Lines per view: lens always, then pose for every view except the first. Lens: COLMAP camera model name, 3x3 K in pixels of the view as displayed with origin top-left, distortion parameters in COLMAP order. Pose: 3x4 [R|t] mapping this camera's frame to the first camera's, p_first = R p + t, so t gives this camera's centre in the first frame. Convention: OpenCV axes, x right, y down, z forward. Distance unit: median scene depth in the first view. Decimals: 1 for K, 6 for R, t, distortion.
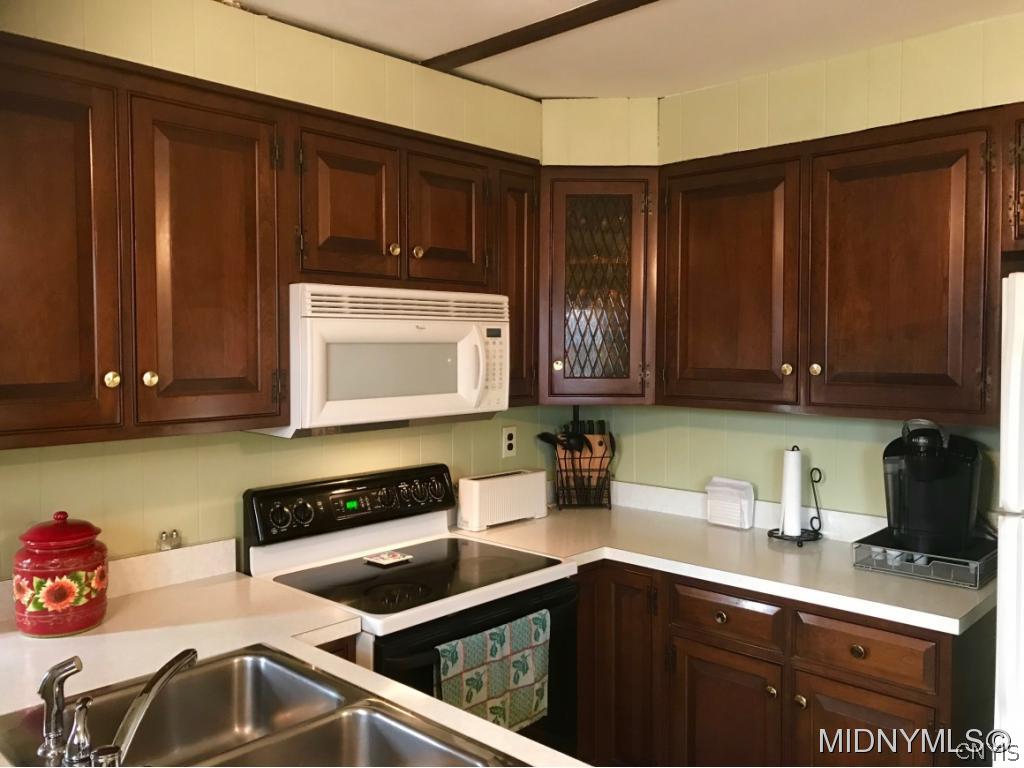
lens RADIAL K [[841.7, 0, 517.3], [0, 841.7, 361.9], [0, 0, 1]] dist [0.012208, -0.022541]
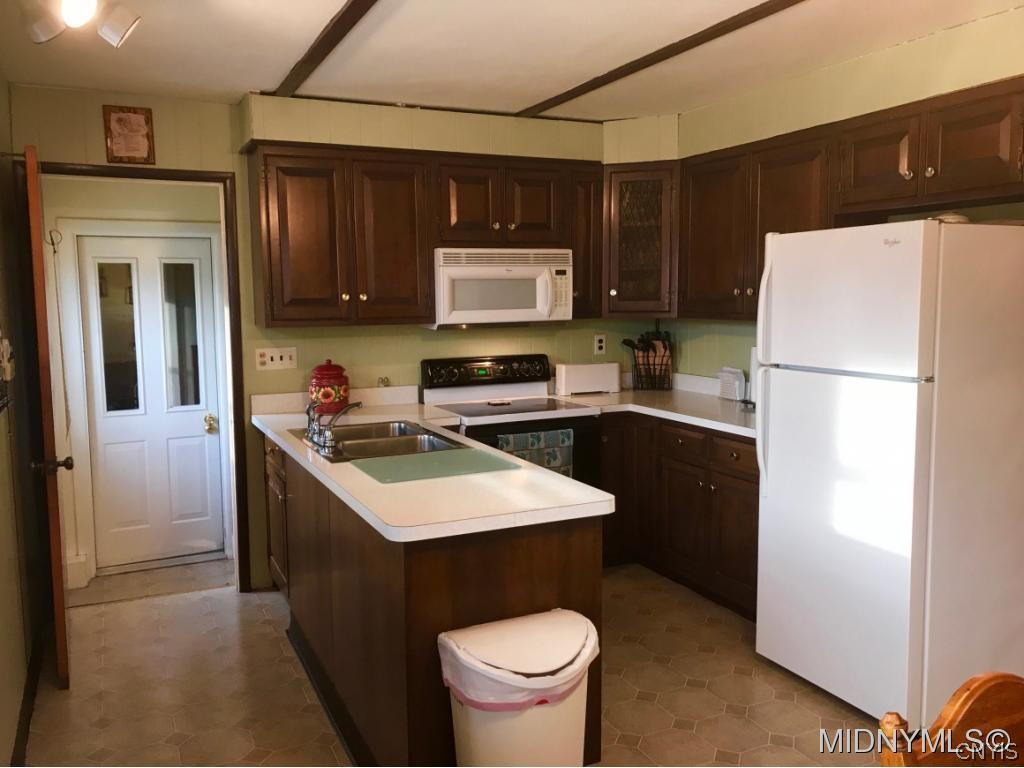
lens RADIAL K [[841.7, 0, 507.4], [0, 841.7, 374.9], [0, 0, 1]] dist [0.012208, -0.022541]
pose [[0.928601, 0.023887, -0.370309, 0.523830], [0.004952, 0.997039, 0.076733, 0.041370], [0.371046, -0.073088, 0.925734, -0.634954]]
